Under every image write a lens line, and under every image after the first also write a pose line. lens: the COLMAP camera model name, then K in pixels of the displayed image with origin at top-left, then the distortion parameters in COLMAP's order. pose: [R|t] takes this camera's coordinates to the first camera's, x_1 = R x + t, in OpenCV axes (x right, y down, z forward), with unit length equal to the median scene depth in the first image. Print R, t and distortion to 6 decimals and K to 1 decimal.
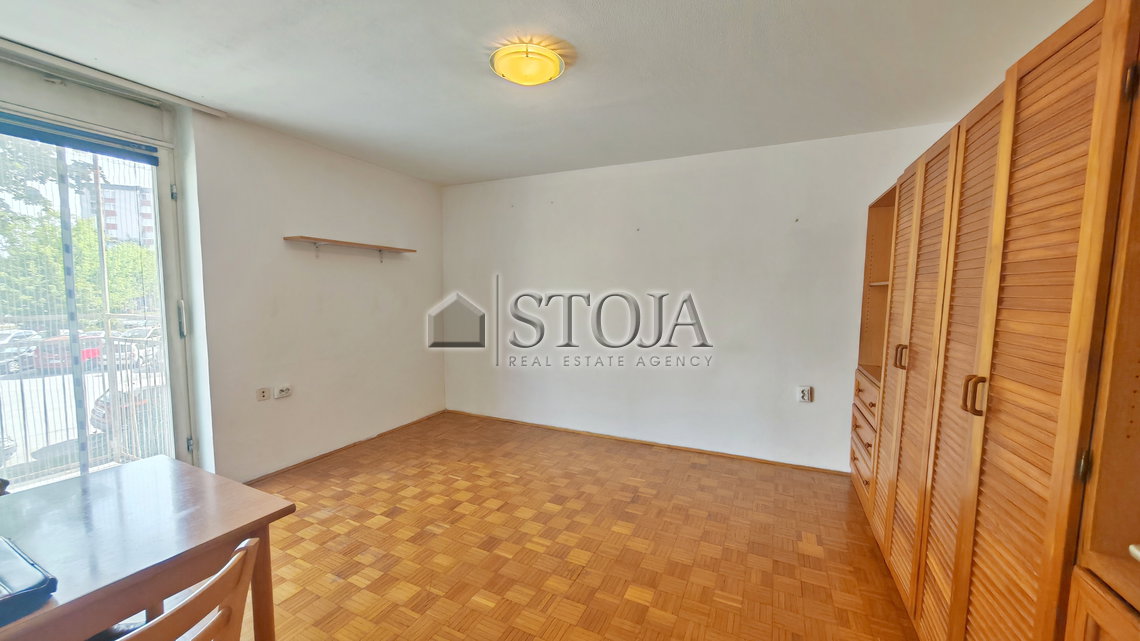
lens RADIAL K [[424.5, 0, 568.2], [0, 424.5, 323.6], [0, 0, 1]] dist [-0.001391, 0.000691]
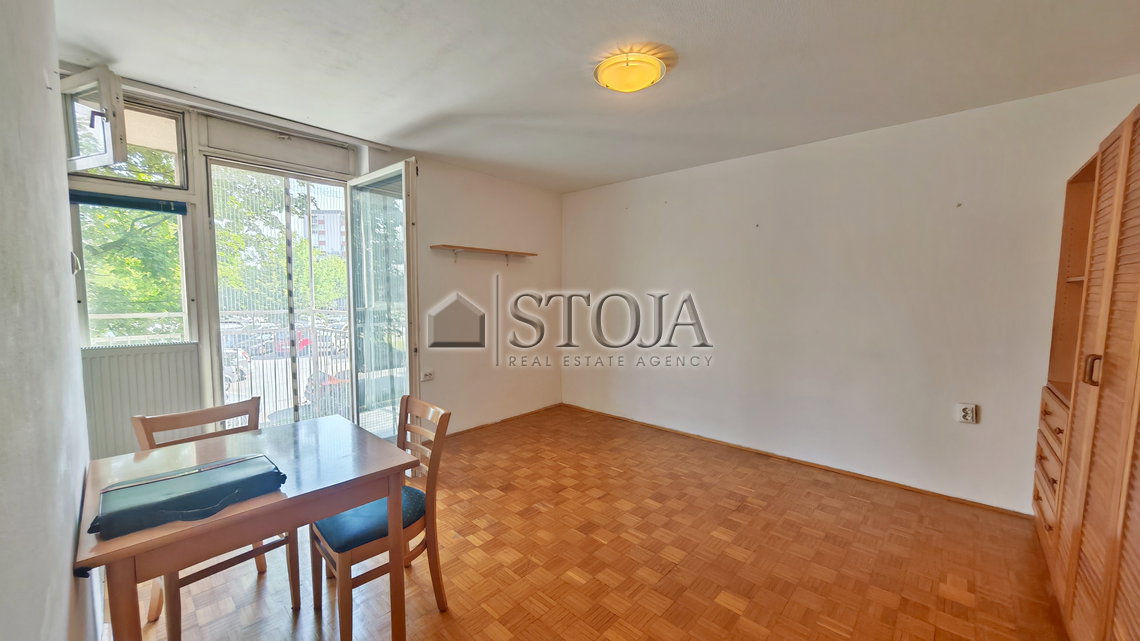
lens RADIAL K [[424.5, 0, 568.0], [0, 424.5, 323.4], [0, 0, 1]] dist [-0.001391, 0.000691]
pose [[0.956704, 0.018737, -0.290460, 0.056184], [-0.020216, 0.999793, -0.002090, 0.008918], [0.290361, 0.007872, 0.956885, -0.028772]]
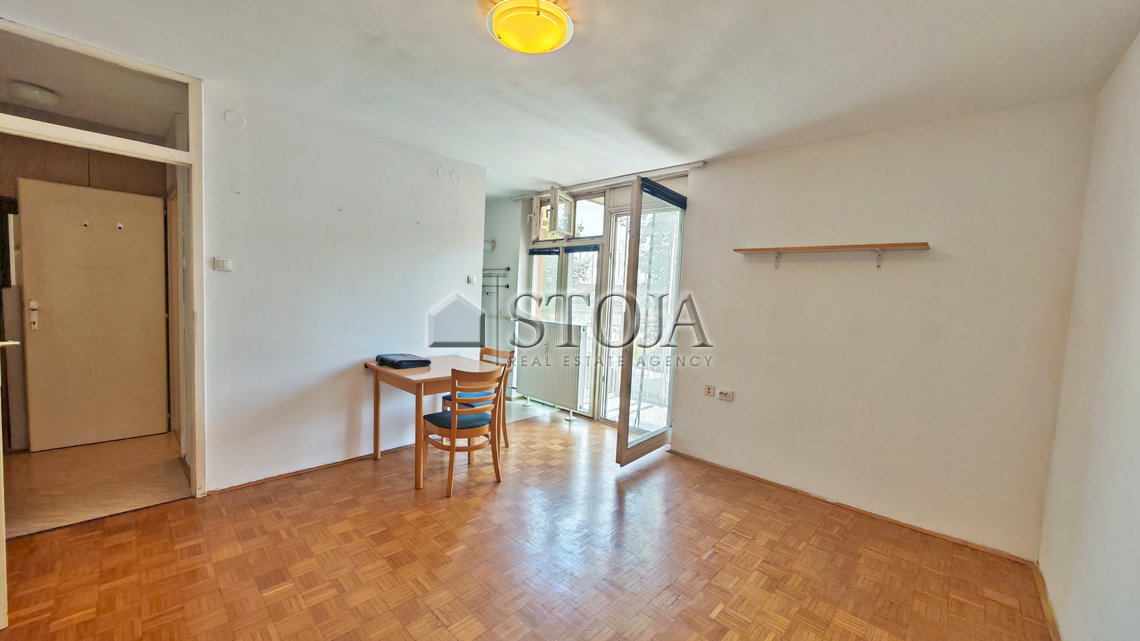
lens RADIAL K [[424.5, 0, 565.0], [0, 424.5, 321.2], [0, 0, 1]] dist [-0.001391, 0.000691]
pose [[-0.304559, 0.036772, -0.951783, 0.557739], [-0.119754, 0.989847, 0.076563, -0.069818], [0.944935, 0.137298, -0.297063, 1.071988]]
